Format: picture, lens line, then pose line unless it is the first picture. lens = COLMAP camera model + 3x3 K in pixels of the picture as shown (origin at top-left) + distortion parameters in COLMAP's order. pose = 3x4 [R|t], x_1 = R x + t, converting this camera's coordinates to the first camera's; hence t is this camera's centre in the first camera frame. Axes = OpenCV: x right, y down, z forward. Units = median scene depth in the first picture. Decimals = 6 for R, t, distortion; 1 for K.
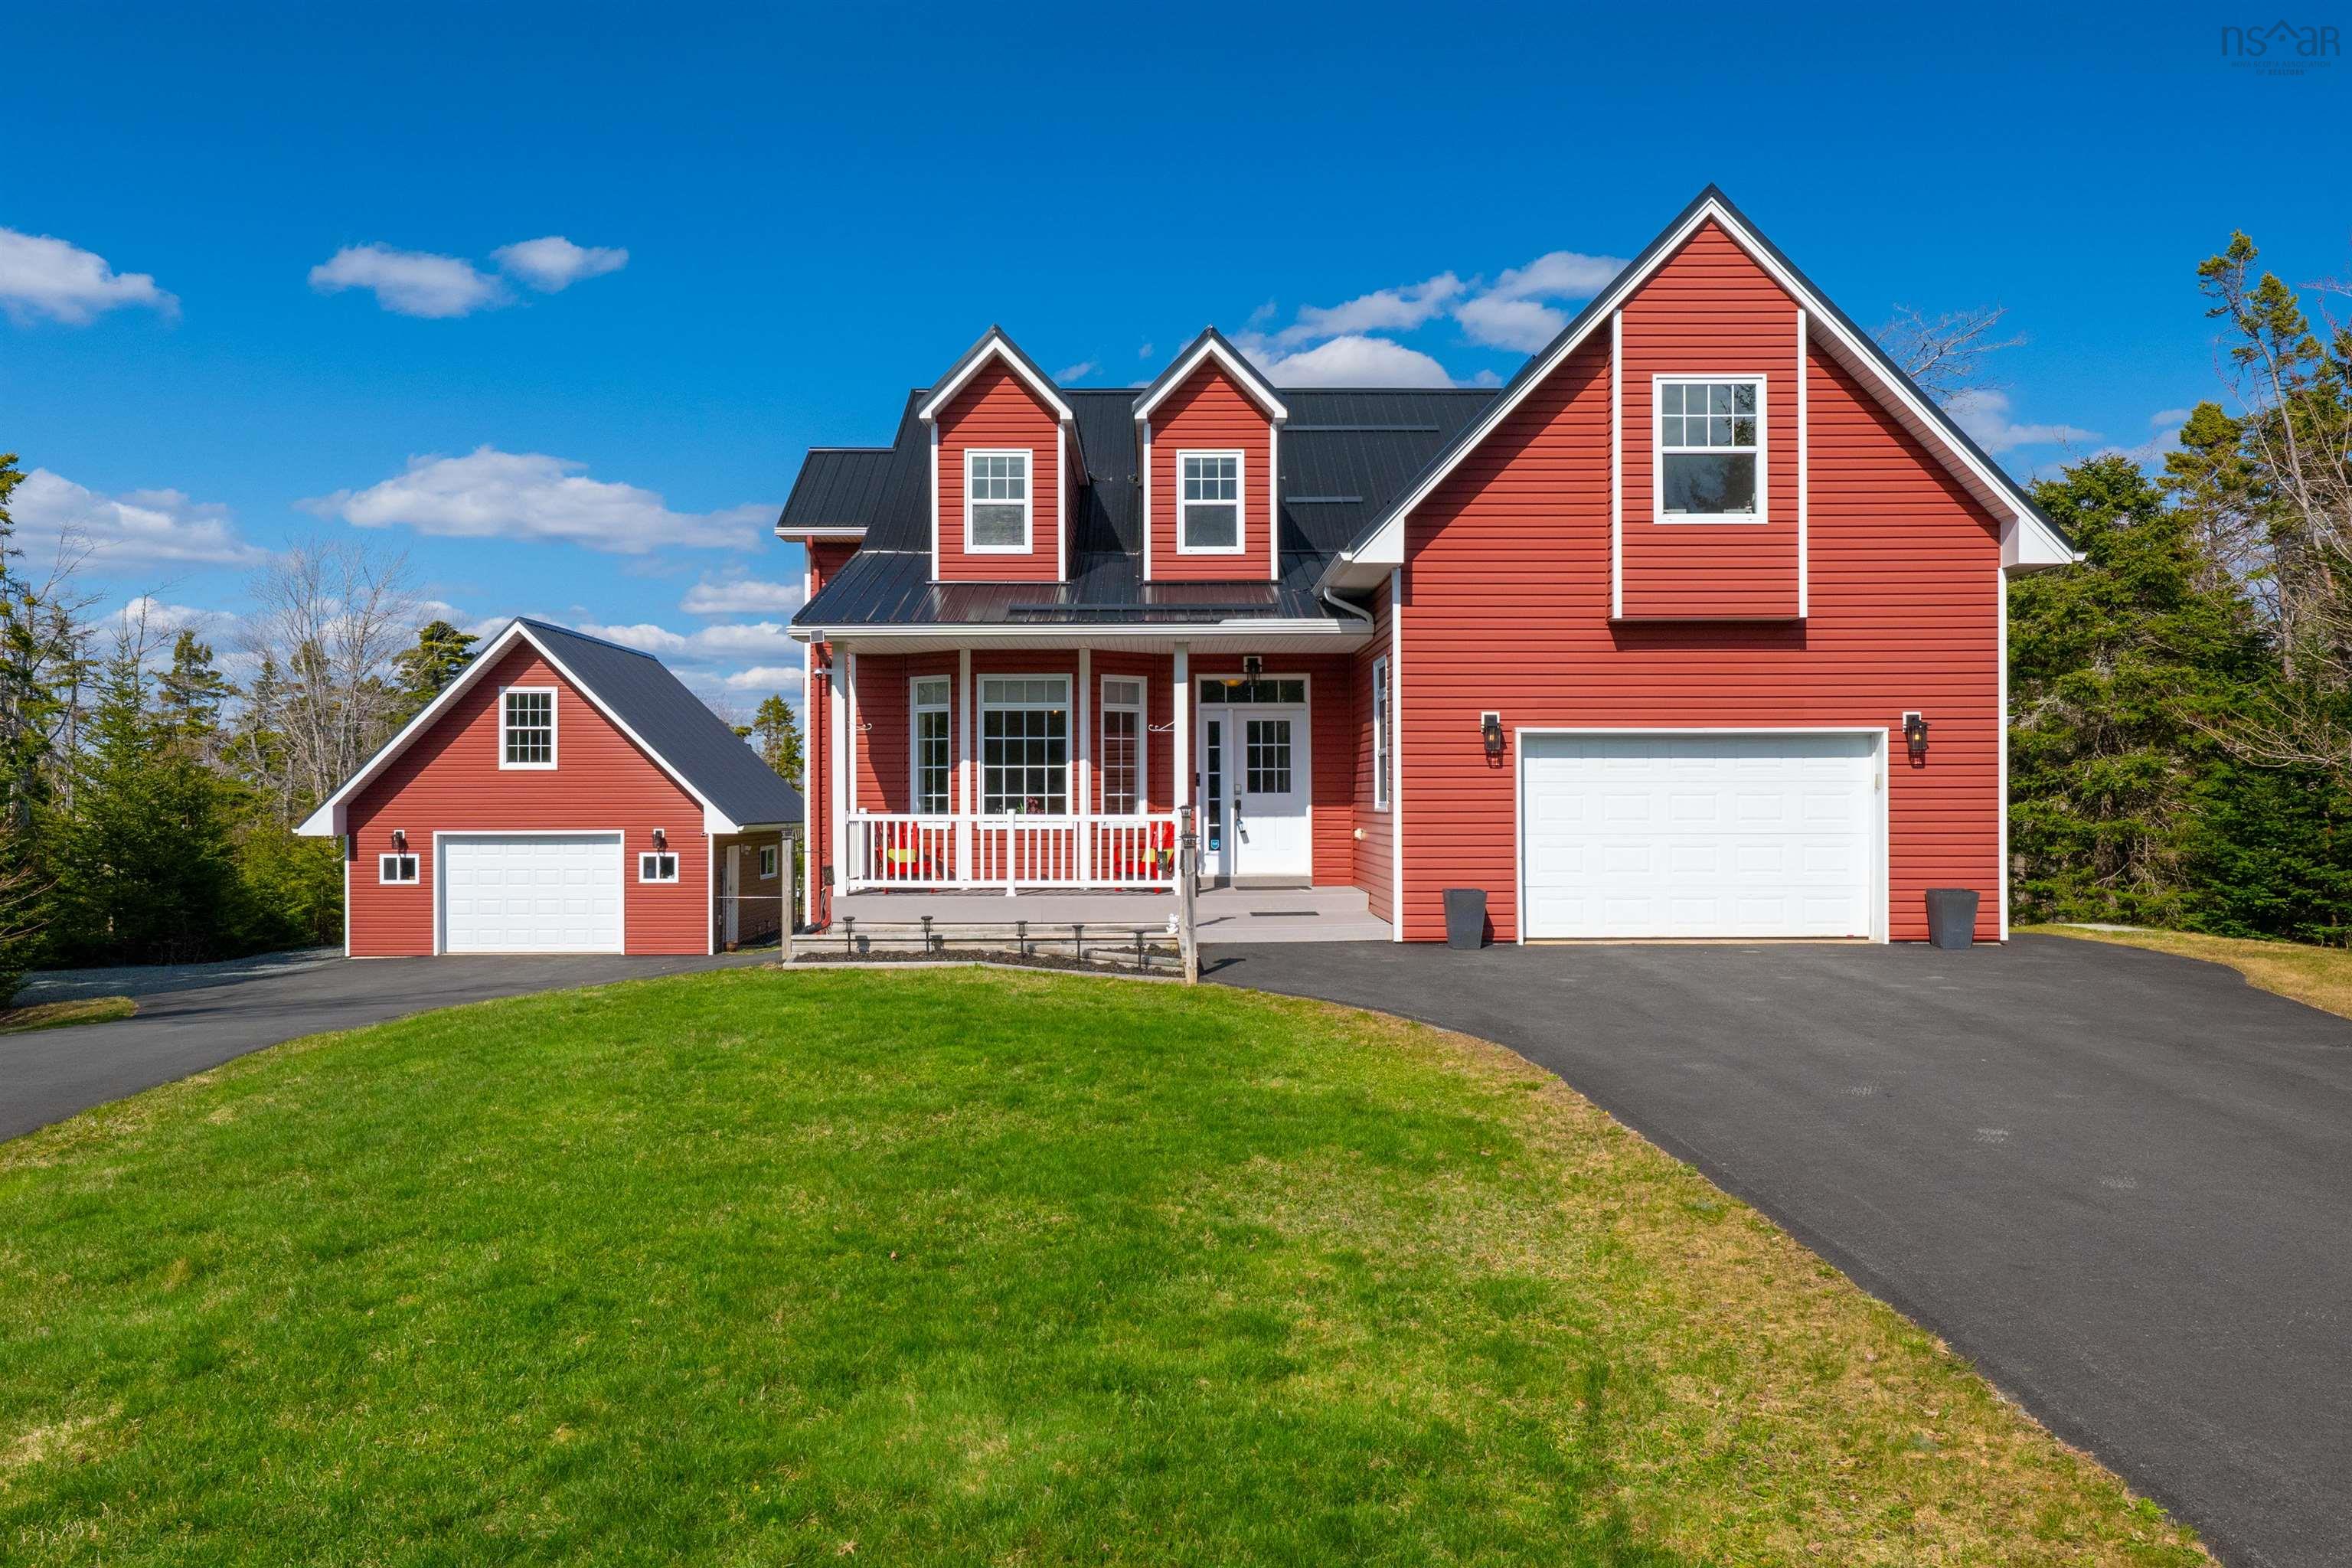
lens RADIAL K [[1724.4, 0, 1180.3], [0, 1724.4, 790.1], [0, 0, 1]] dist [-0.002055, -0.001413]
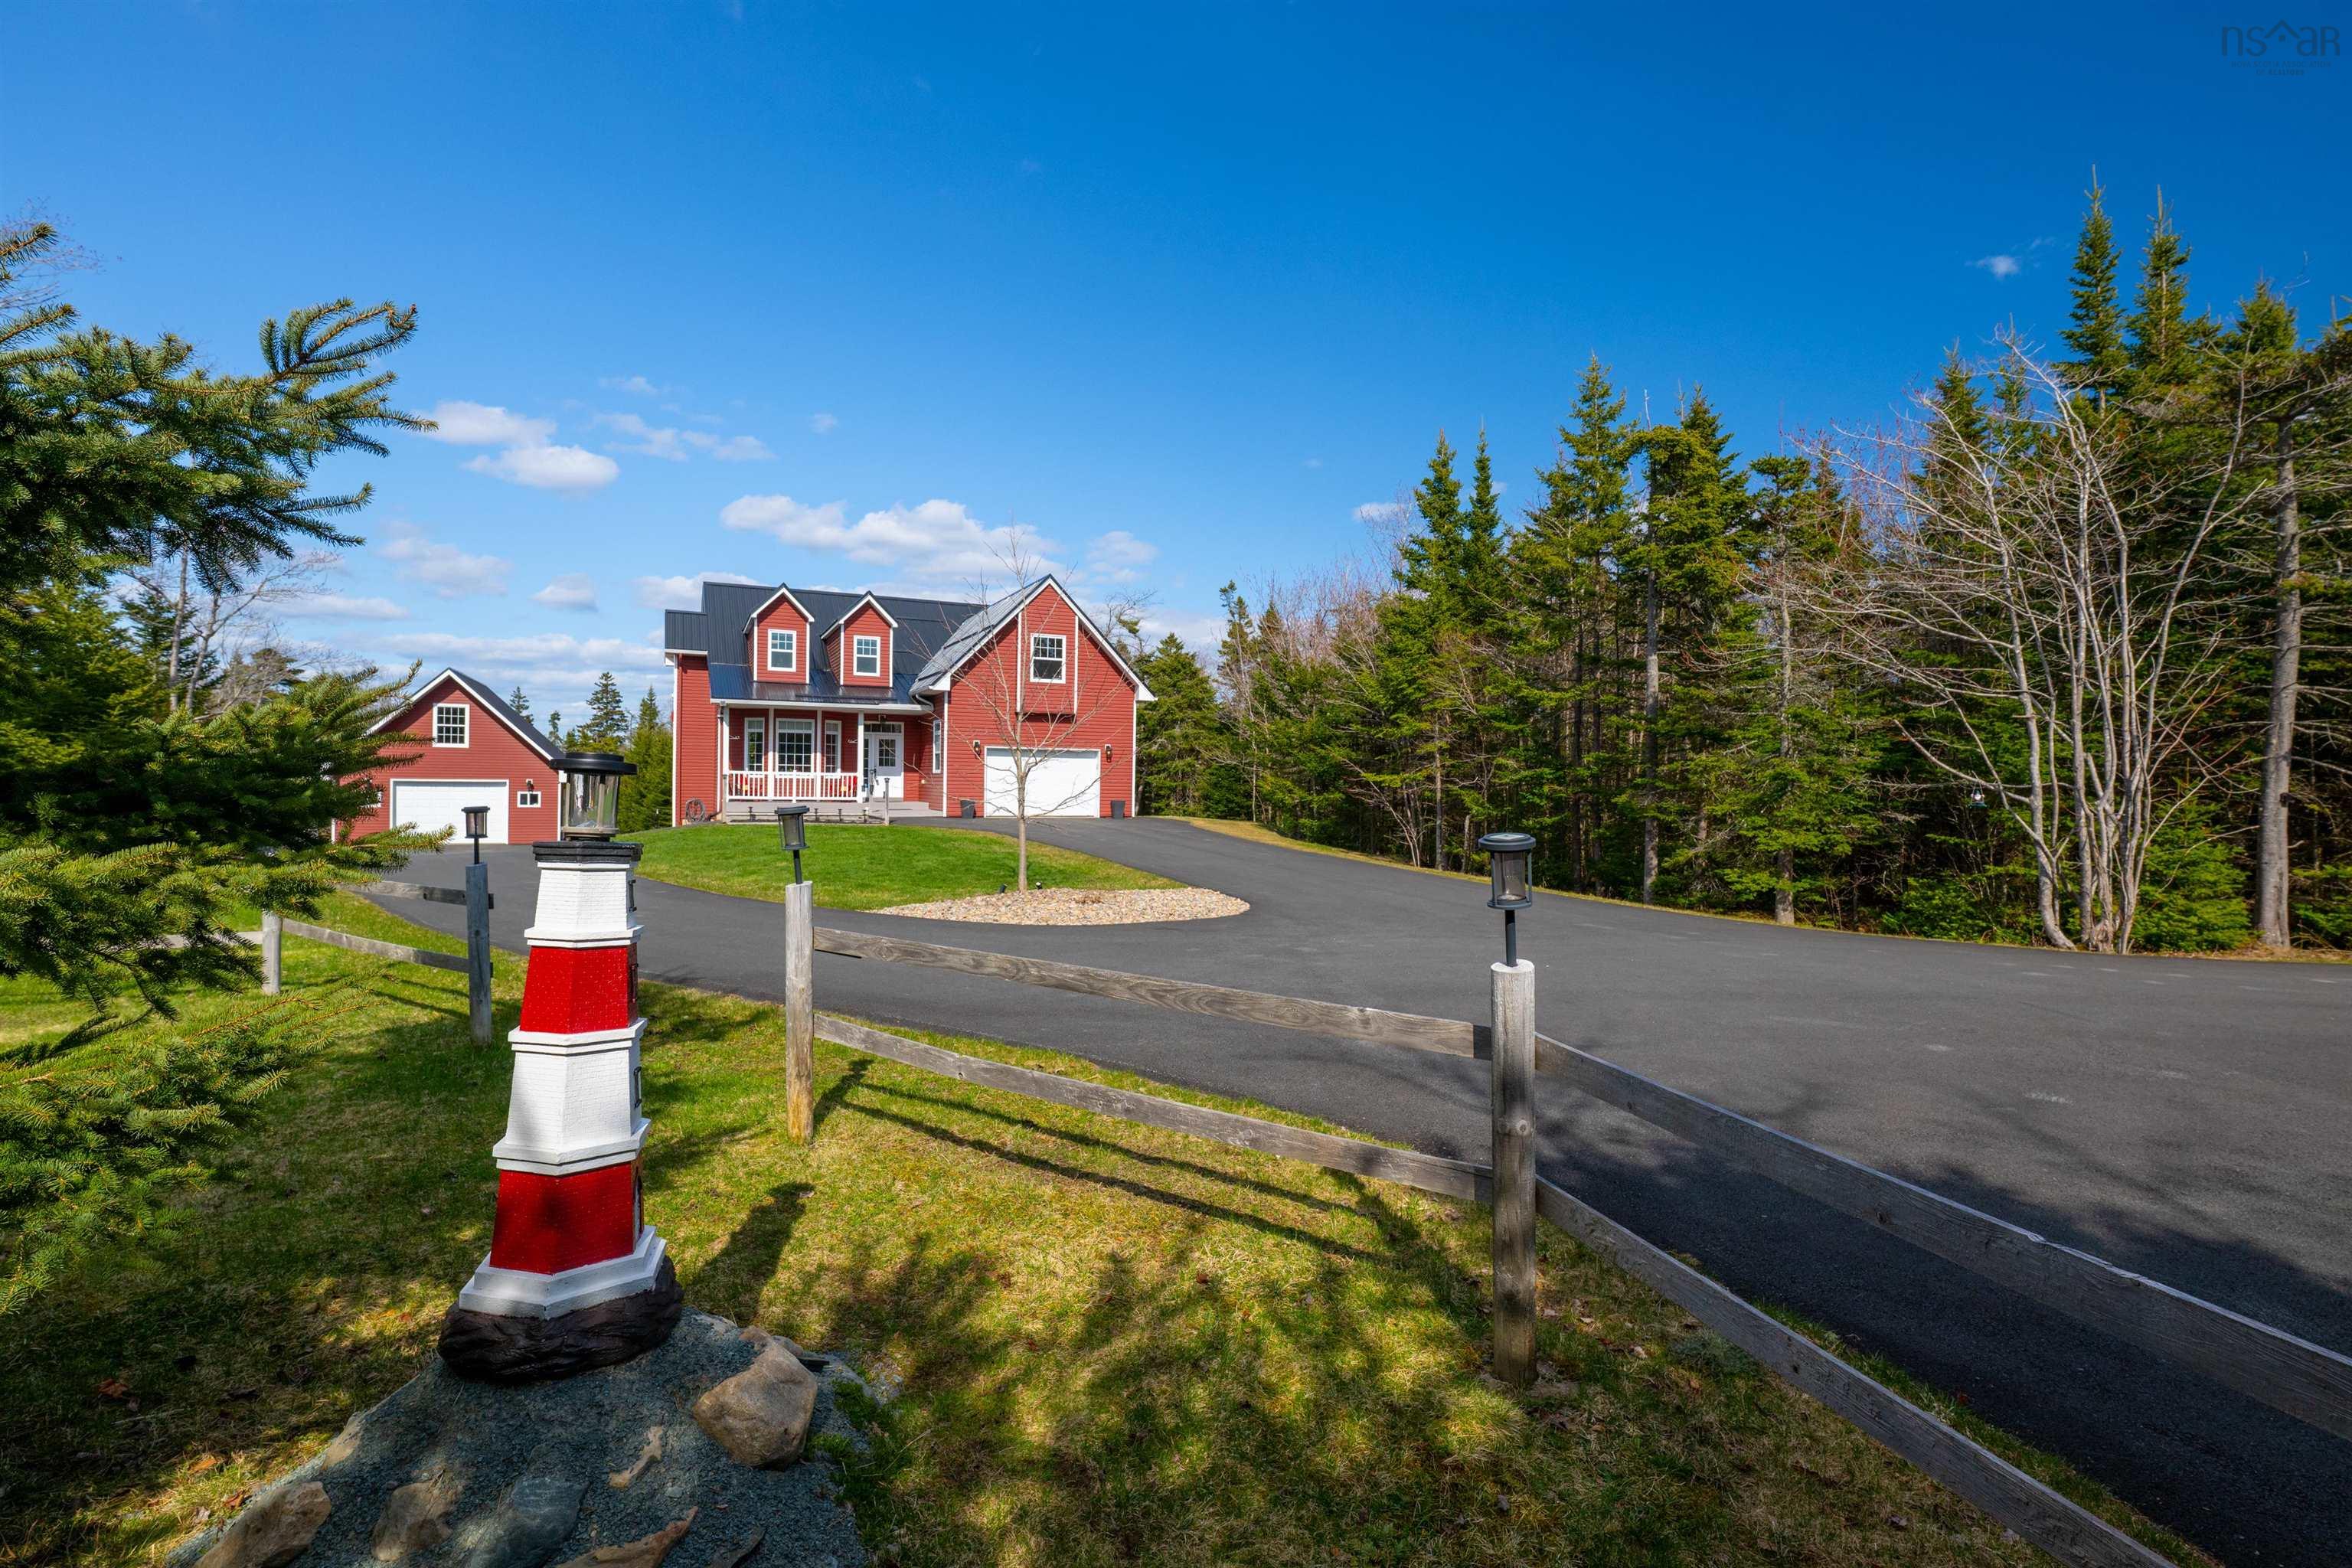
lens RADIAL K [[1078.4, 0, 1182.3], [0, 1078.4, 778.9], [0, 0, 1]] dist [0.001124, 0.000053]
pose [[0.915265, 0.016425, 0.402518, -0.204451], [-0.018879, 0.999820, 0.002130, 0.009028], [-0.402410, -0.009548, 0.915410, -0.717991]]
